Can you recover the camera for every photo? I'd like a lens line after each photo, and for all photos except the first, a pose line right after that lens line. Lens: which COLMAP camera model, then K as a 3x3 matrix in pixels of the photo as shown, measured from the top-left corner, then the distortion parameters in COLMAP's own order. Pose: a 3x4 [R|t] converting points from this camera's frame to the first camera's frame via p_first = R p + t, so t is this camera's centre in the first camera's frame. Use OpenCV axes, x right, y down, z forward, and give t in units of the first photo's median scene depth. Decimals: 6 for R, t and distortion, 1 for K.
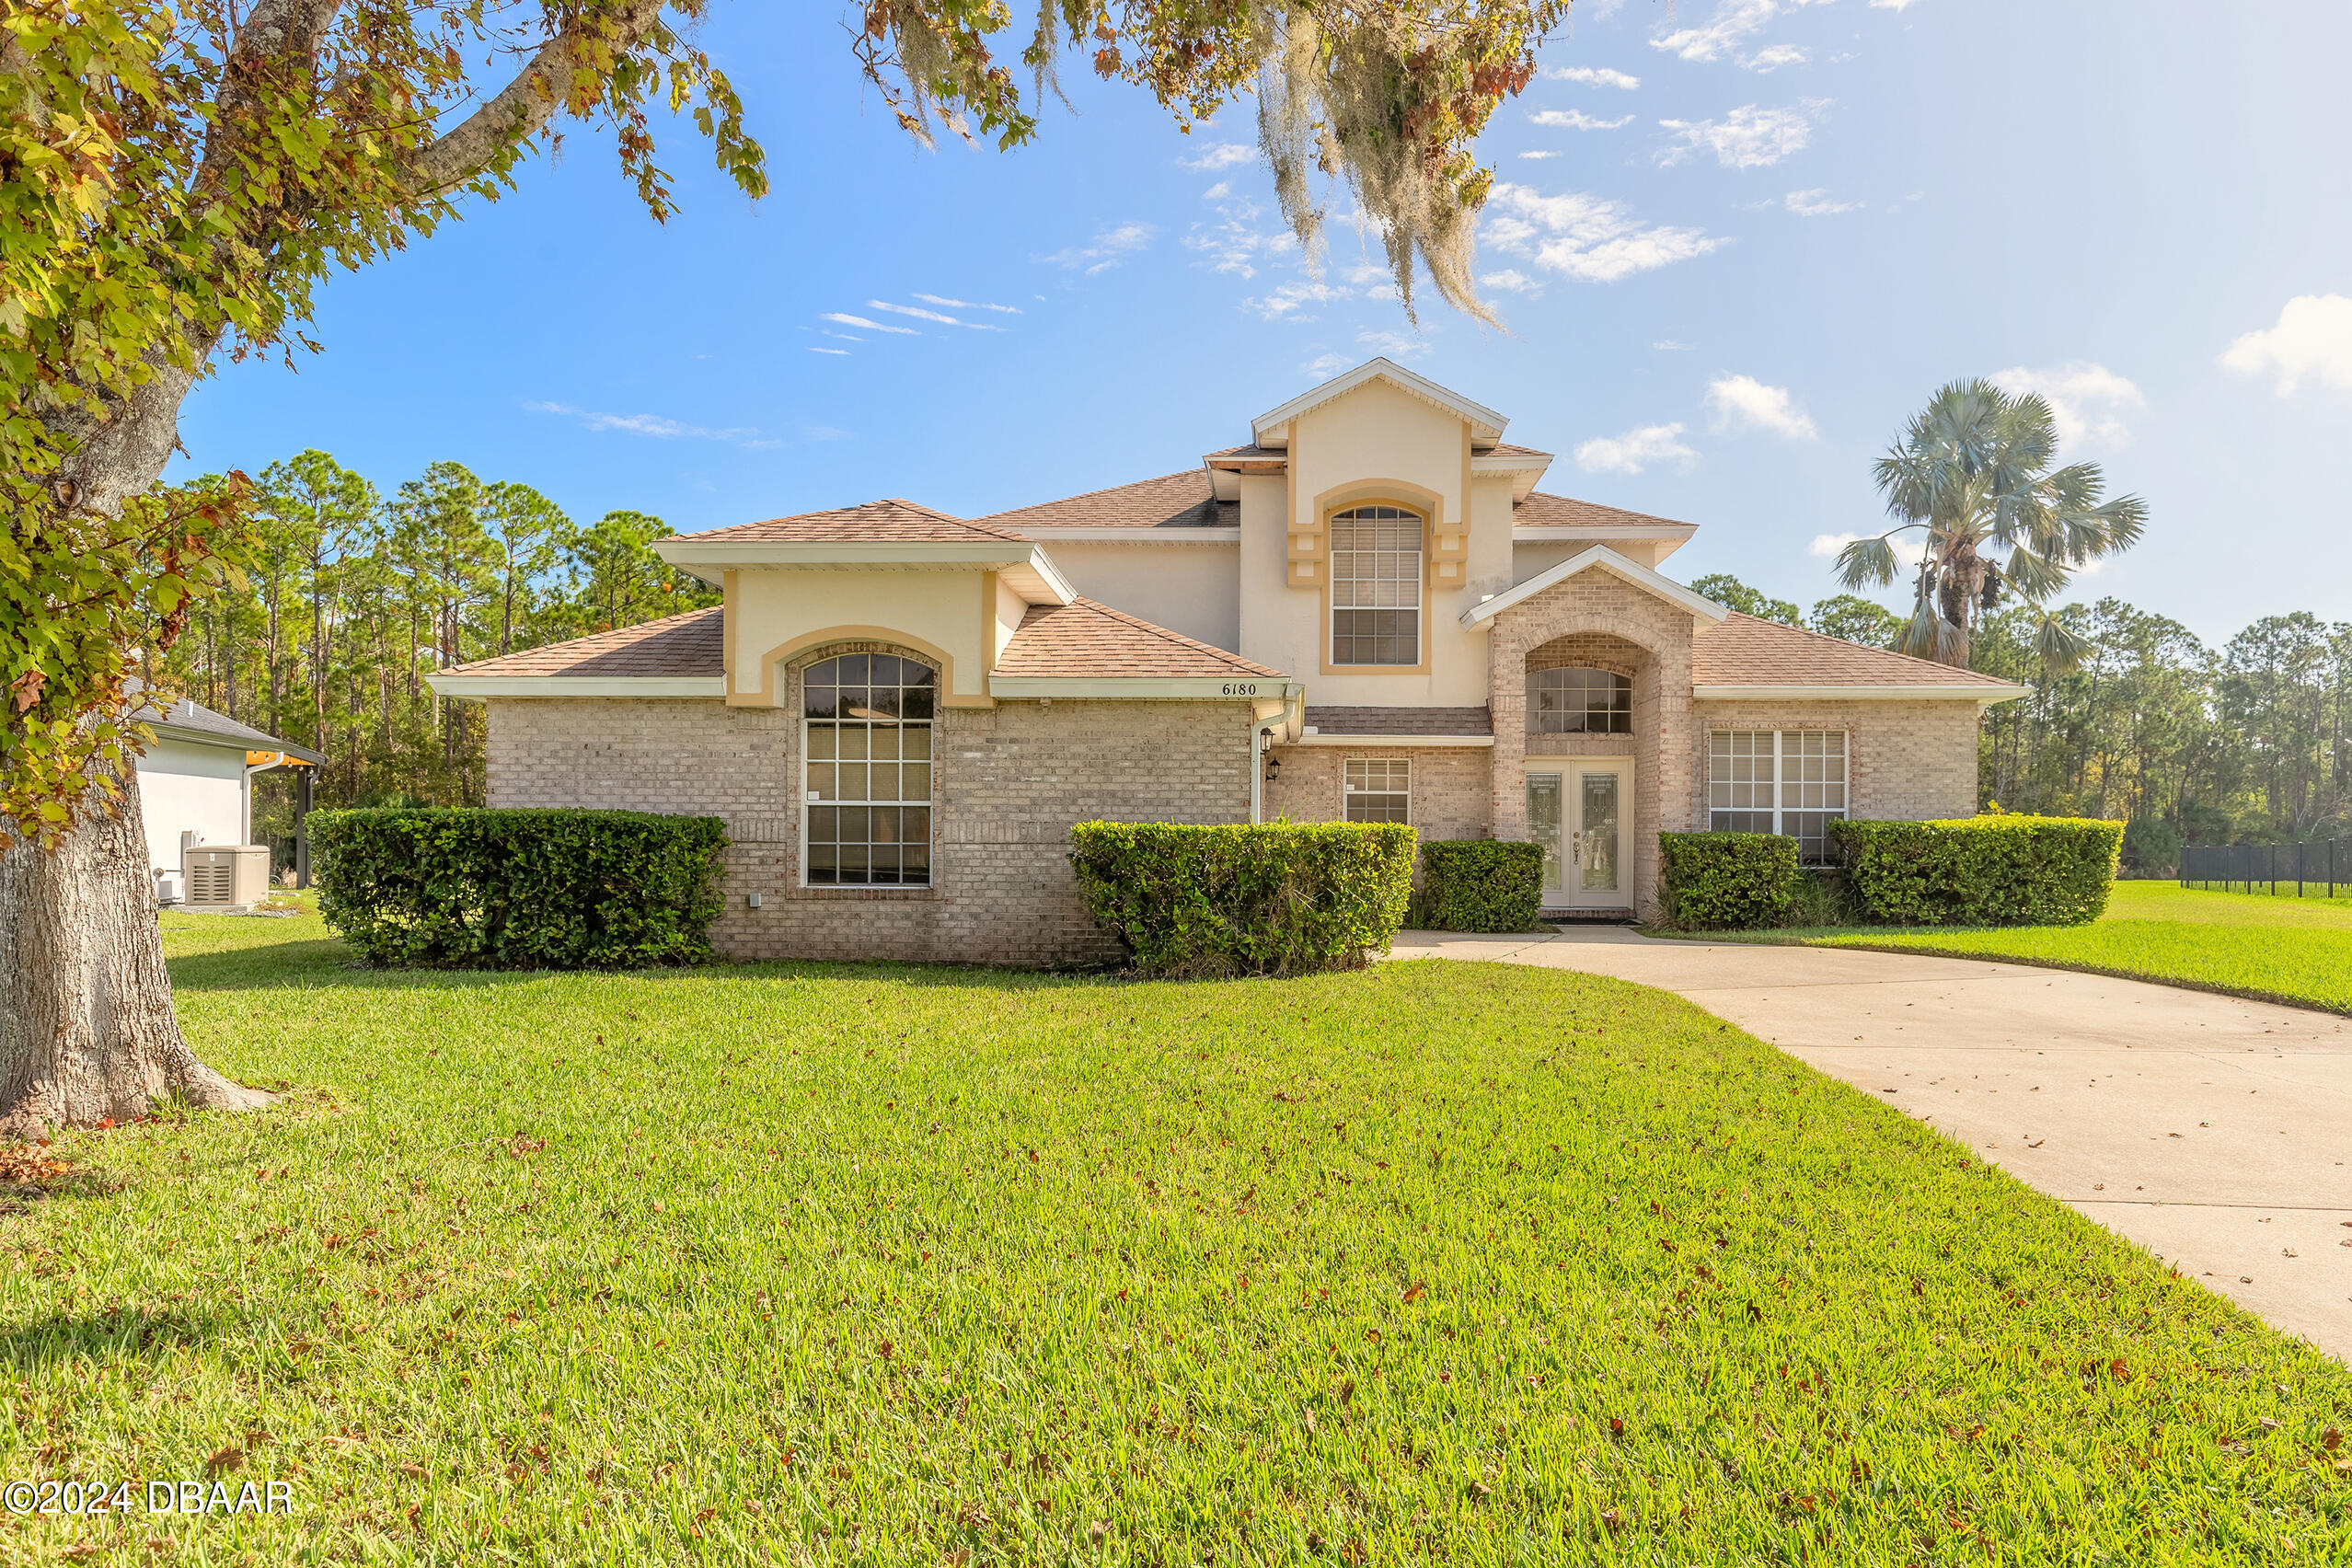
lens RADIAL K [[1398.1, 0, 1174.3], [0, 1398.1, 822.0], [0, 0, 1]] dist [-0.053142, 0.000334]
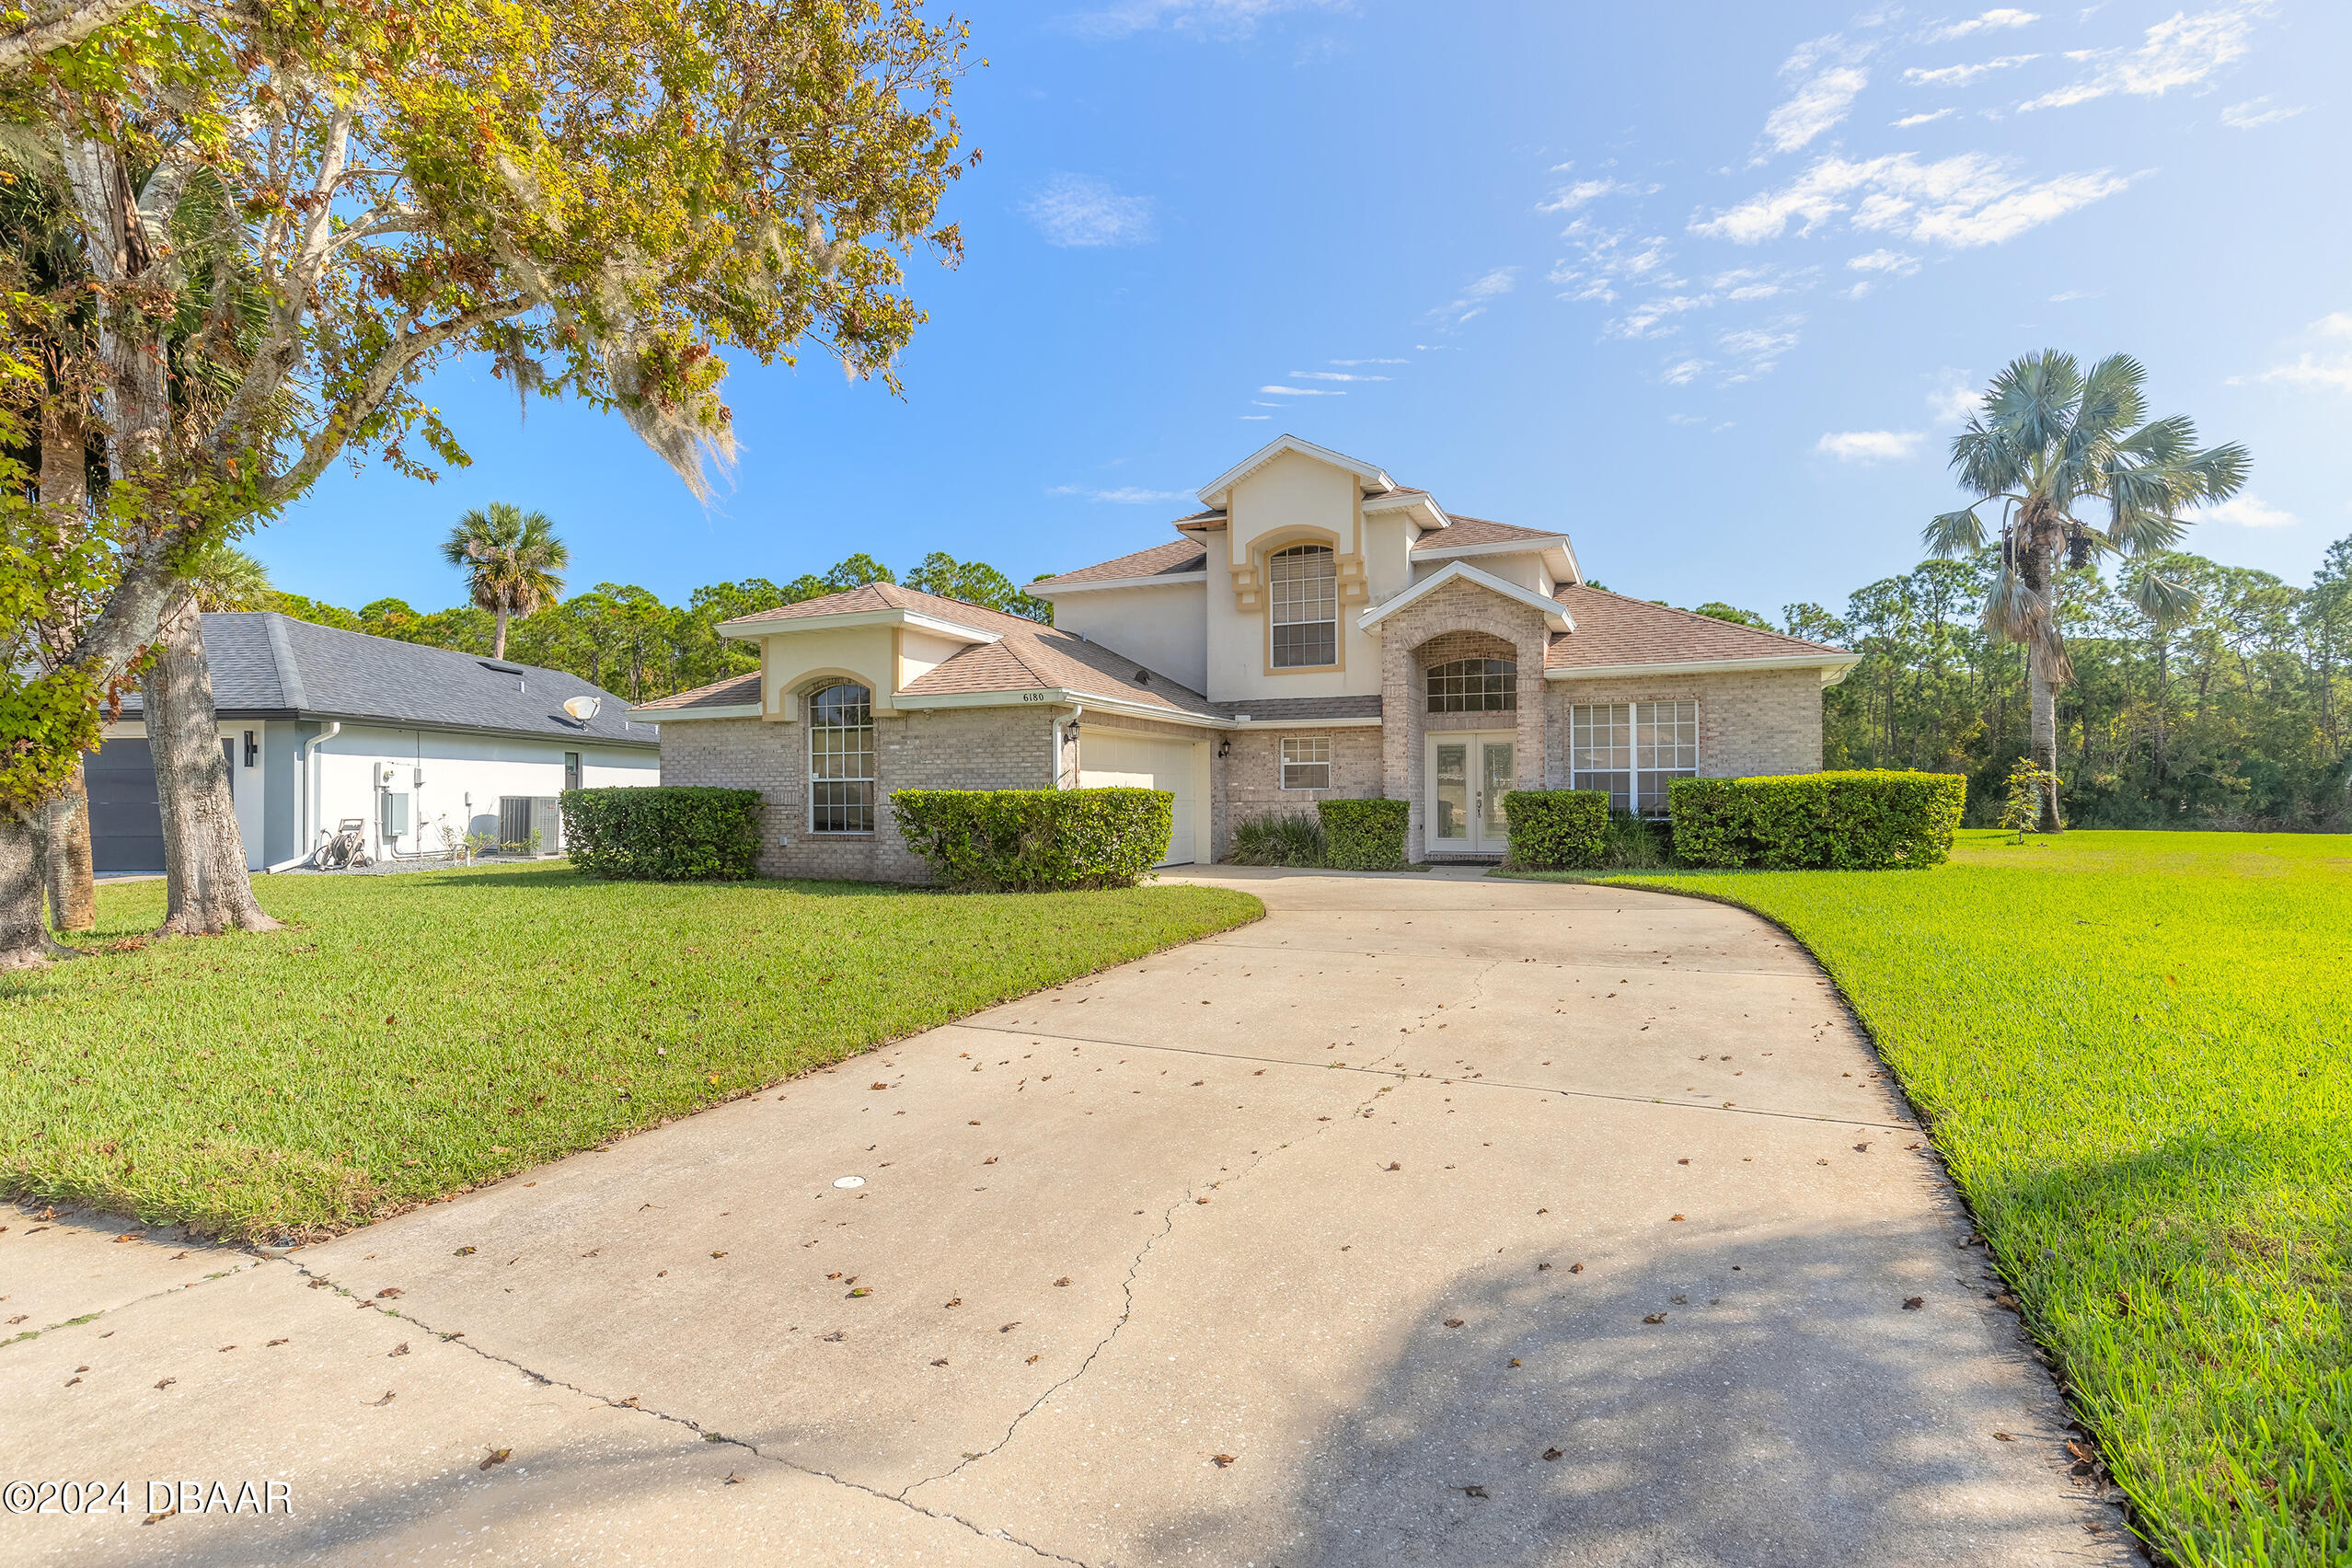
lens RADIAL K [[1166.2, 0, 1176.0], [0, 1166.2, 784.0], [0, 0, 1]] dist [0.004736, -0.000011]
pose [[0.933369, -0.016577, -0.358536, 0.471673], [0.014708, 0.999860, -0.007940, 0.005643], [0.358618, 0.002138, 0.933482, -0.072795]]
